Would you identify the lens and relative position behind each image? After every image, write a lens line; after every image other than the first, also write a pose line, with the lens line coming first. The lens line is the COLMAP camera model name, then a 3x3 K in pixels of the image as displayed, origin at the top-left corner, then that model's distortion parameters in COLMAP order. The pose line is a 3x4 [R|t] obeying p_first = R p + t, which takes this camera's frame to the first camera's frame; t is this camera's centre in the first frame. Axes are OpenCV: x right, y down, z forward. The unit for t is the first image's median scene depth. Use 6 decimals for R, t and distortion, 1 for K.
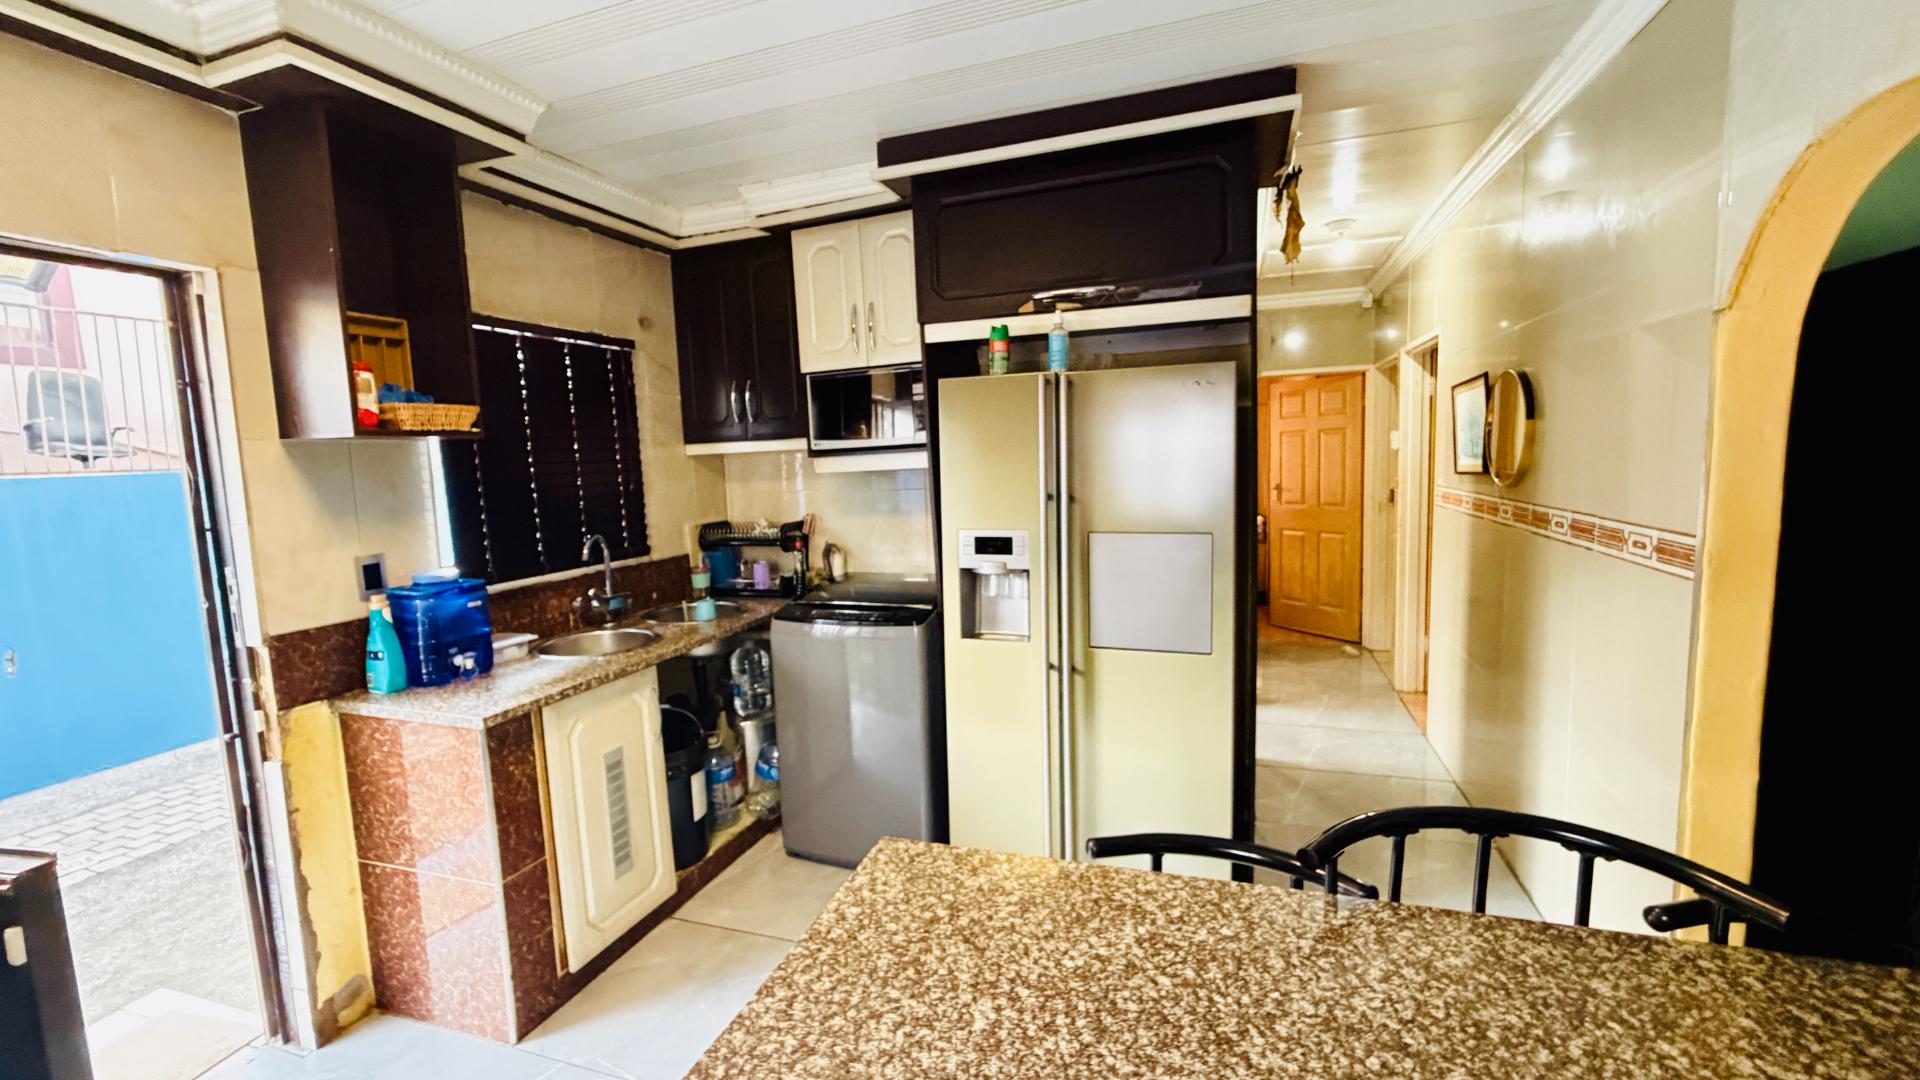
lens RADIAL K [[766.3, 0, 957.8], [0, 766.3, 540.0], [0, 0, 1]] dist [0.000831, -0.000057]
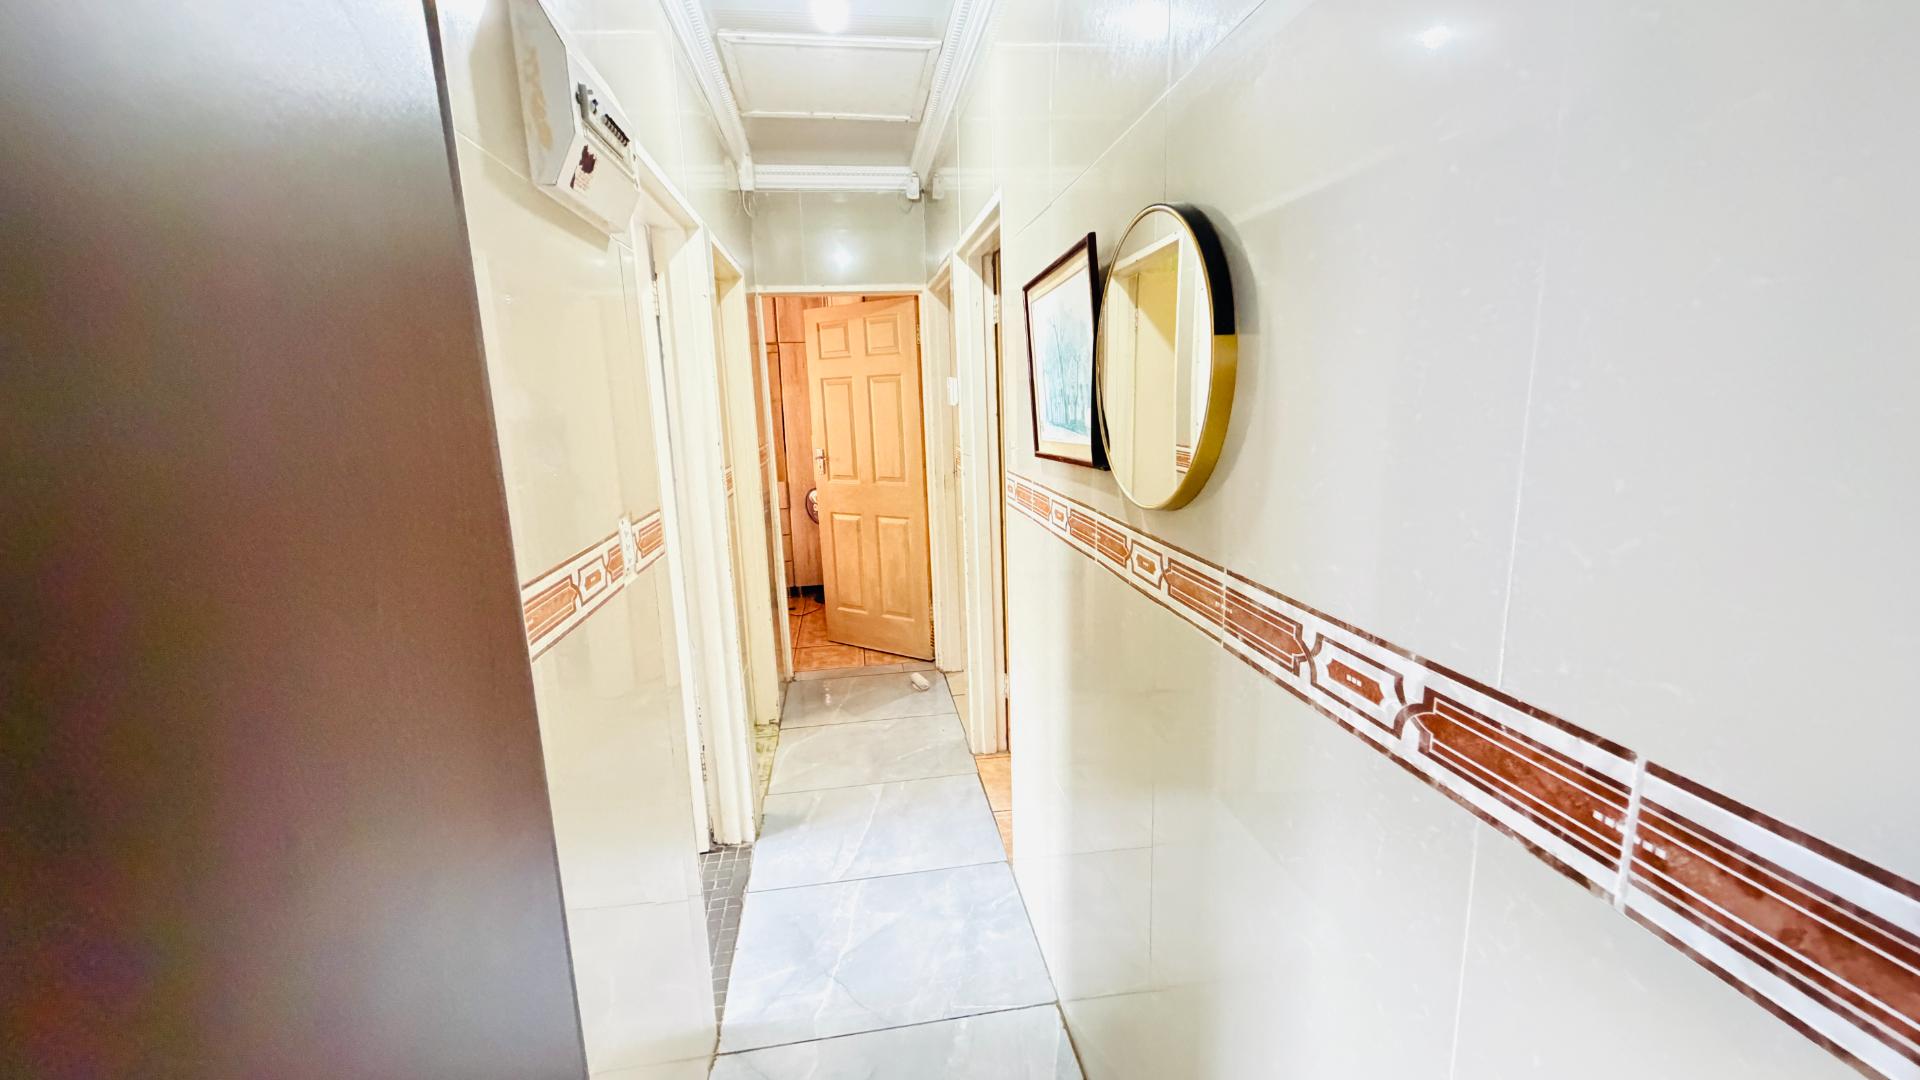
lens RADIAL K [[766.3, 0, 957.8], [0, 766.3, 540.0], [0, 0, 1]] dist [0.000831, -0.000057]
pose [[0.882907, -0.079965, 0.462689, 0.241211], [0.049861, 0.995787, 0.076952, -0.049820], [-0.466893, -0.044871, 0.883175, 0.380895]]
